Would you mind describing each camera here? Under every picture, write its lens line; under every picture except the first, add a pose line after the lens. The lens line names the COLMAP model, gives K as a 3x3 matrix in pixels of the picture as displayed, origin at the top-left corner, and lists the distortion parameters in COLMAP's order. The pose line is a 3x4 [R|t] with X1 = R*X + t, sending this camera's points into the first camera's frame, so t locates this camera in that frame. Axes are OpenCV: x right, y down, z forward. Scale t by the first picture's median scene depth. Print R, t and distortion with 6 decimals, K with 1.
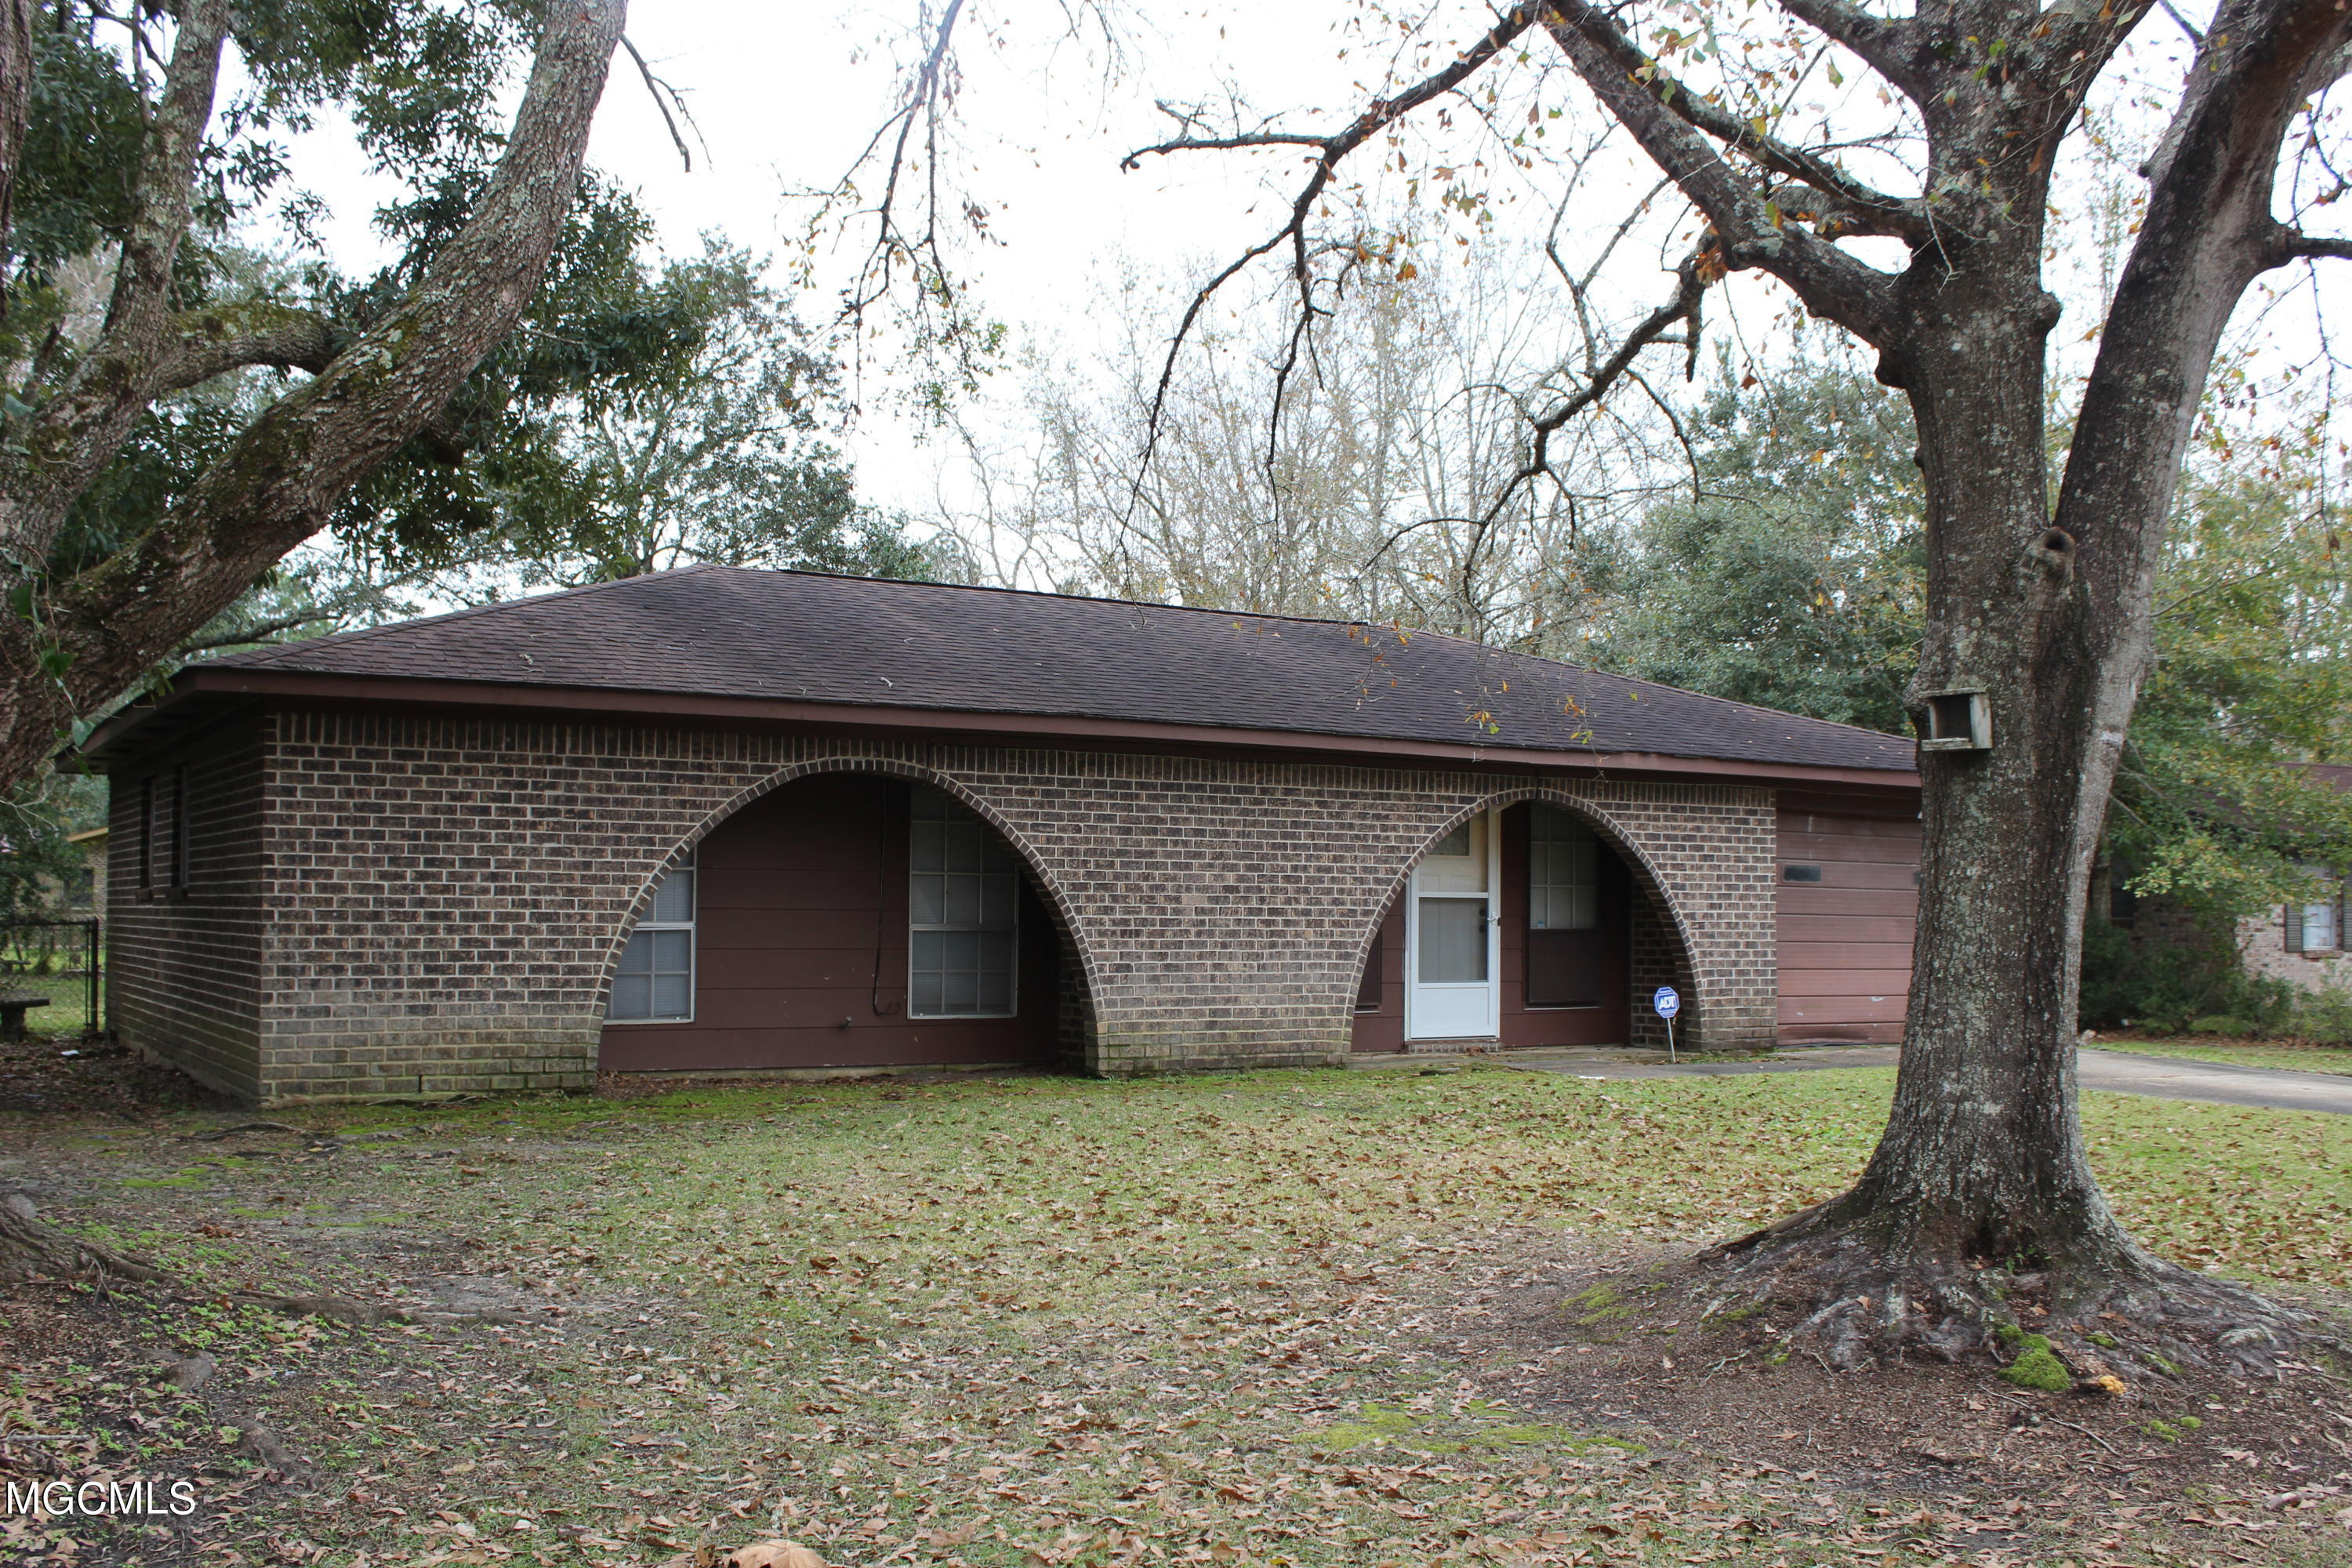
lens RADIAL K [[2281.6, 0, 1170.8], [0, 2281.6, 786.9], [0, 0, 1]] dist [-0.078197, 0.000000]
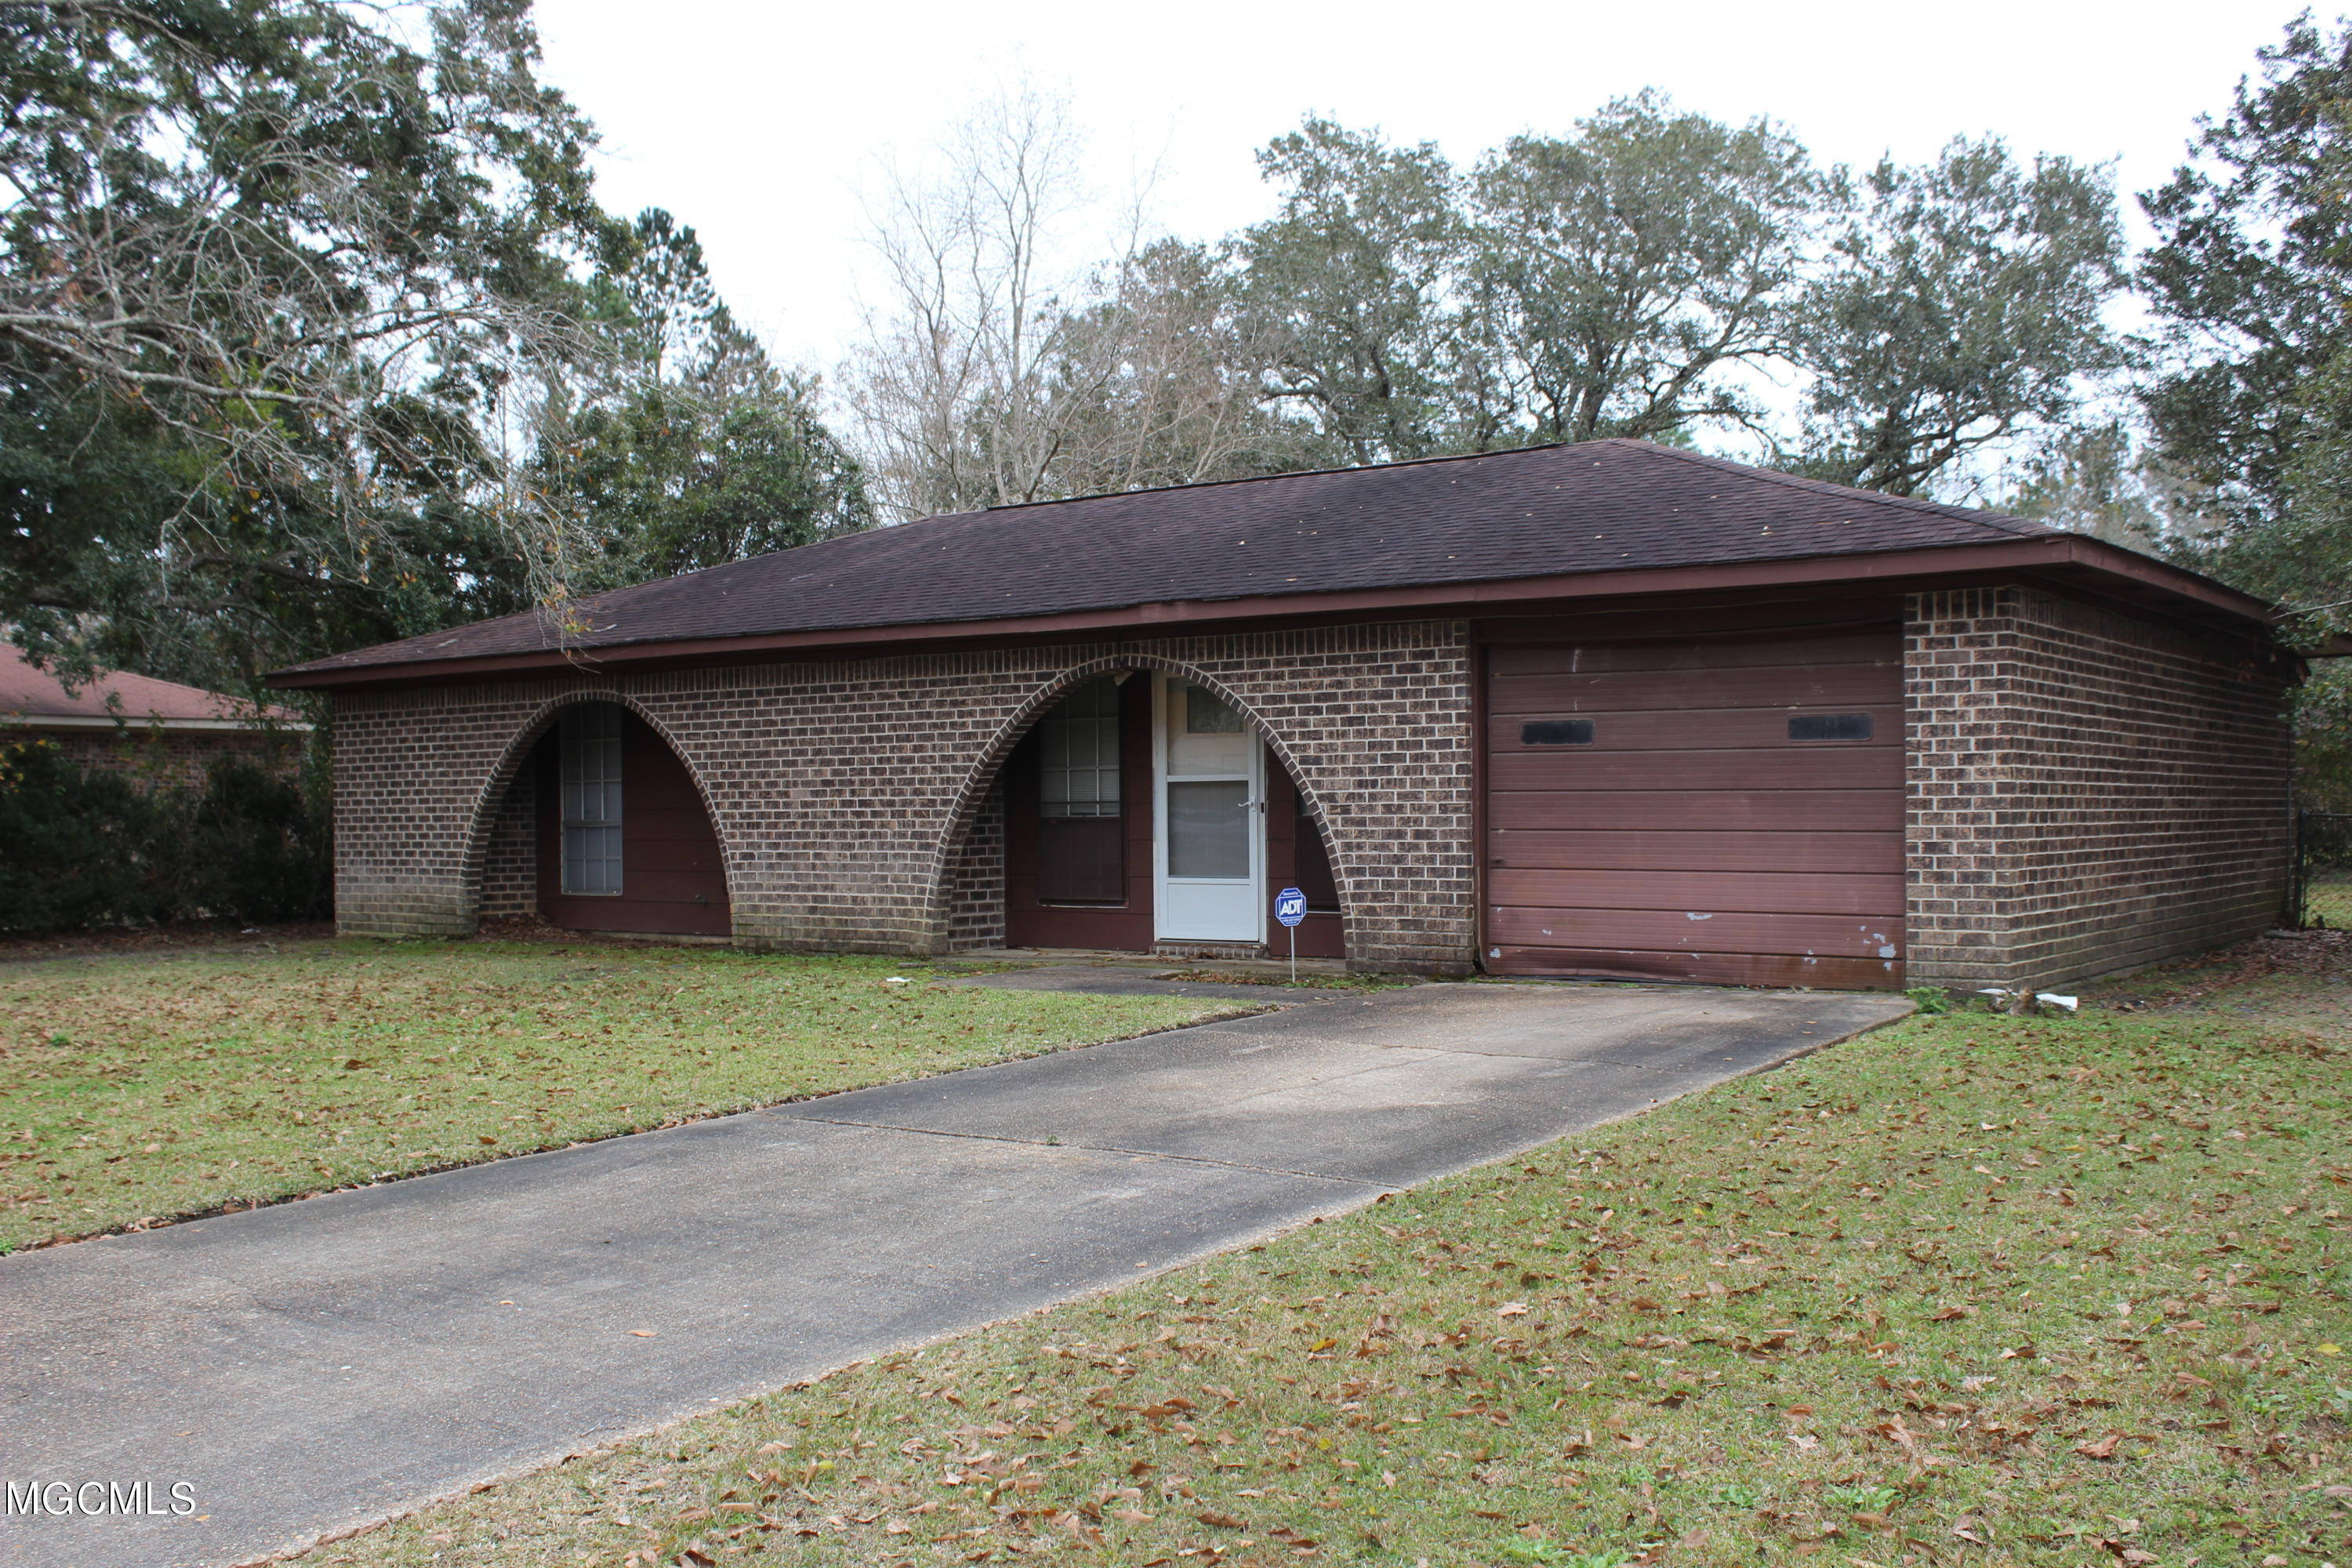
lens RADIAL K [[2281.6, 0, 1172.6], [0, 2281.6, 786.7], [0, 0, 1]] dist [-0.078197, 0.000000]
pose [[0.365034, -0.017558, -0.930829, 1.040115], [0.071205, 0.997420, 0.009109, 0.047011], [0.928267, -0.069605, 0.365342, 0.741455]]
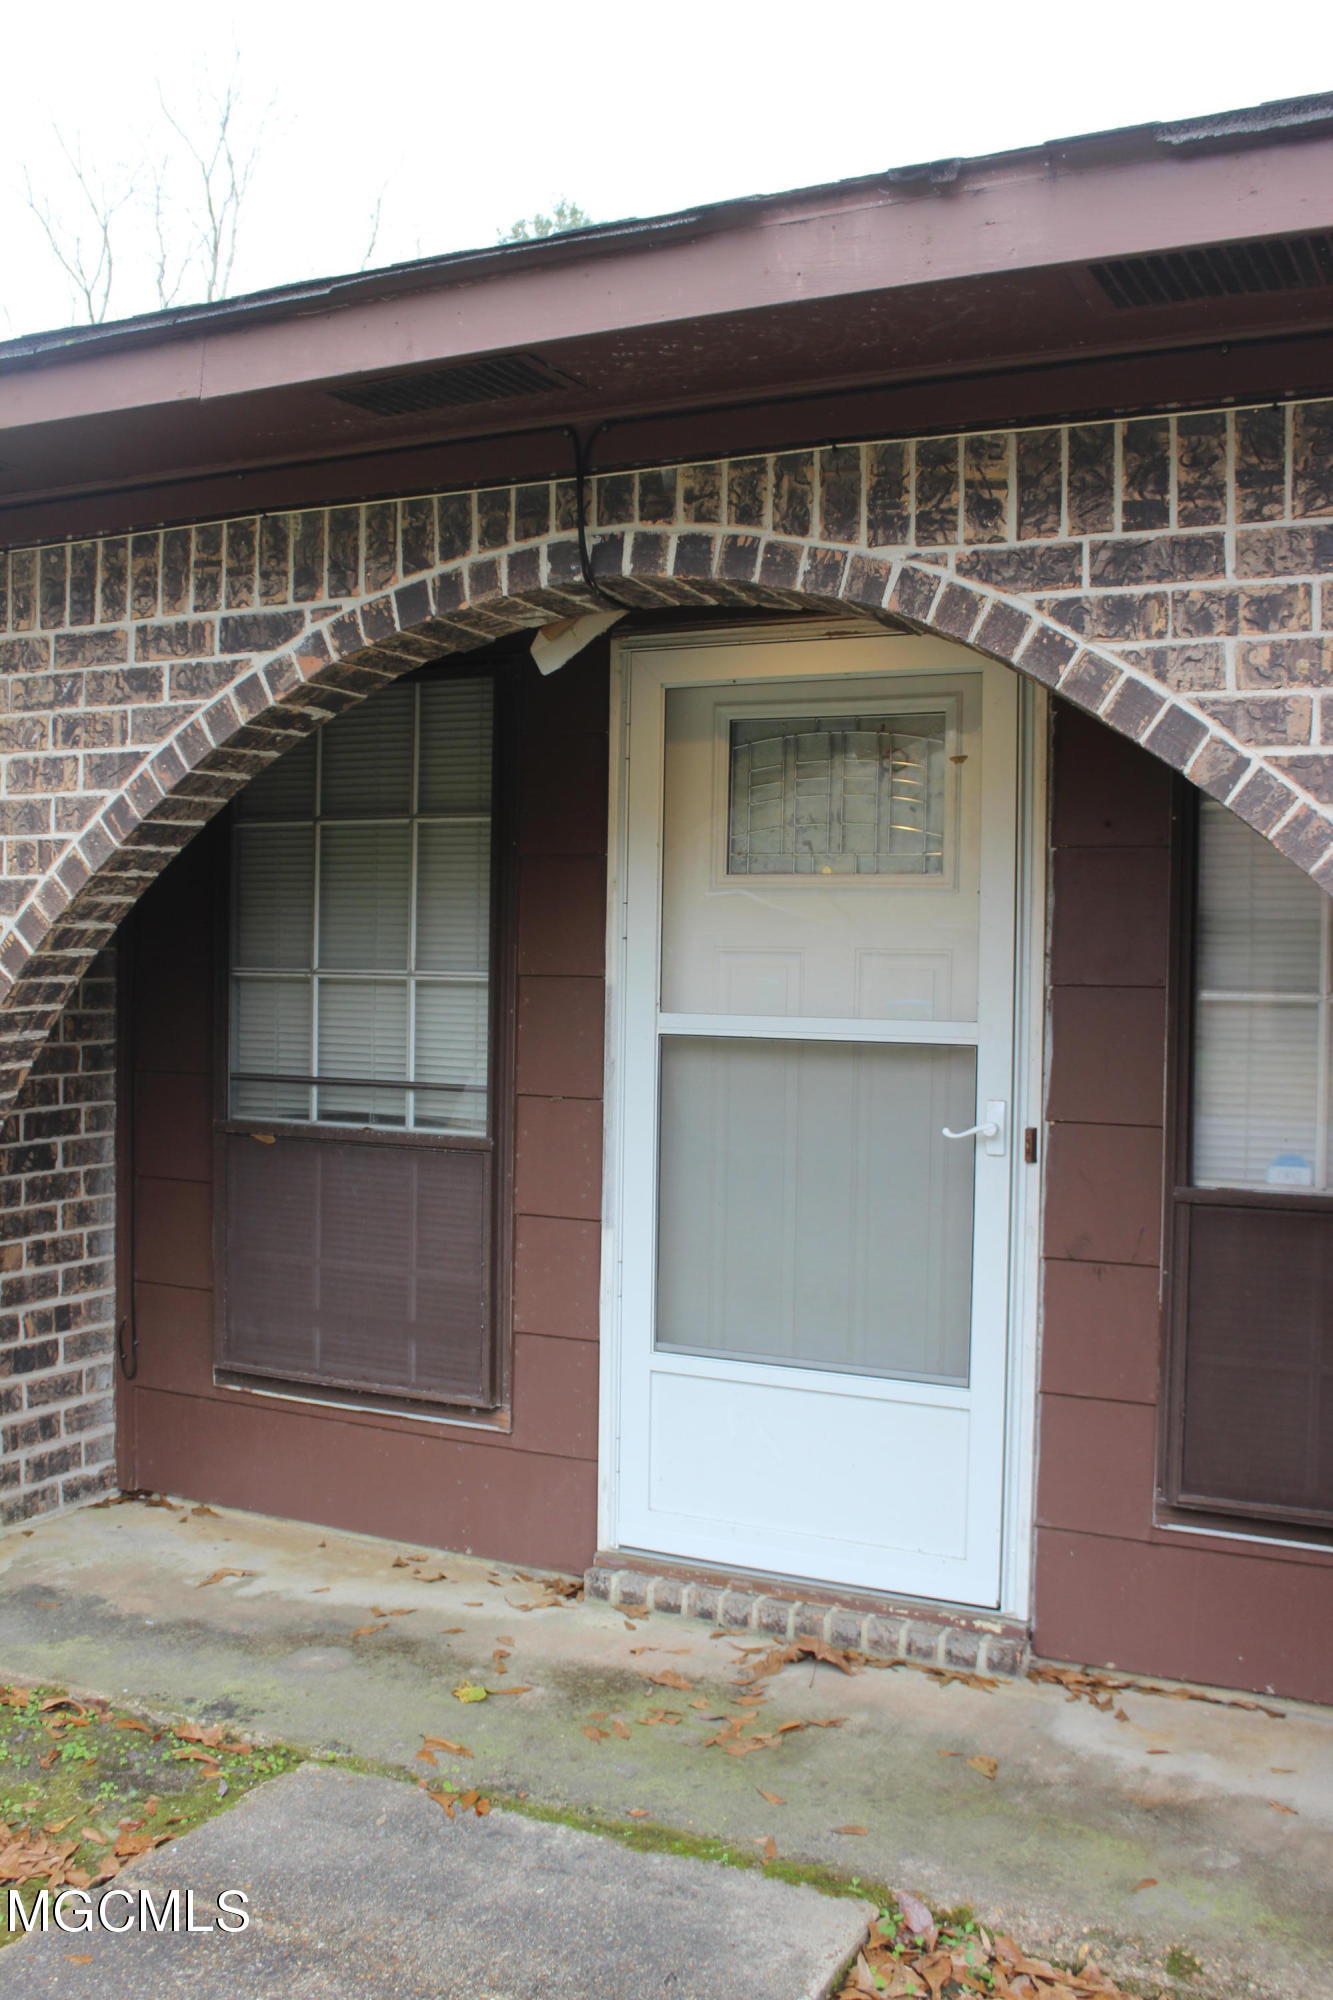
lens RADIAL K [[1940.1, 0, 666.1], [0, 1940.1, 1004.4], [0, 0, 1]] dist [-0.078197, 0.000000]
pose [[0.513587, 0.021833, -0.857760, 0.335716], [0.040220, 0.997965, 0.049483, 0.037311], [0.857094, -0.059913, 0.511663, 0.972504]]
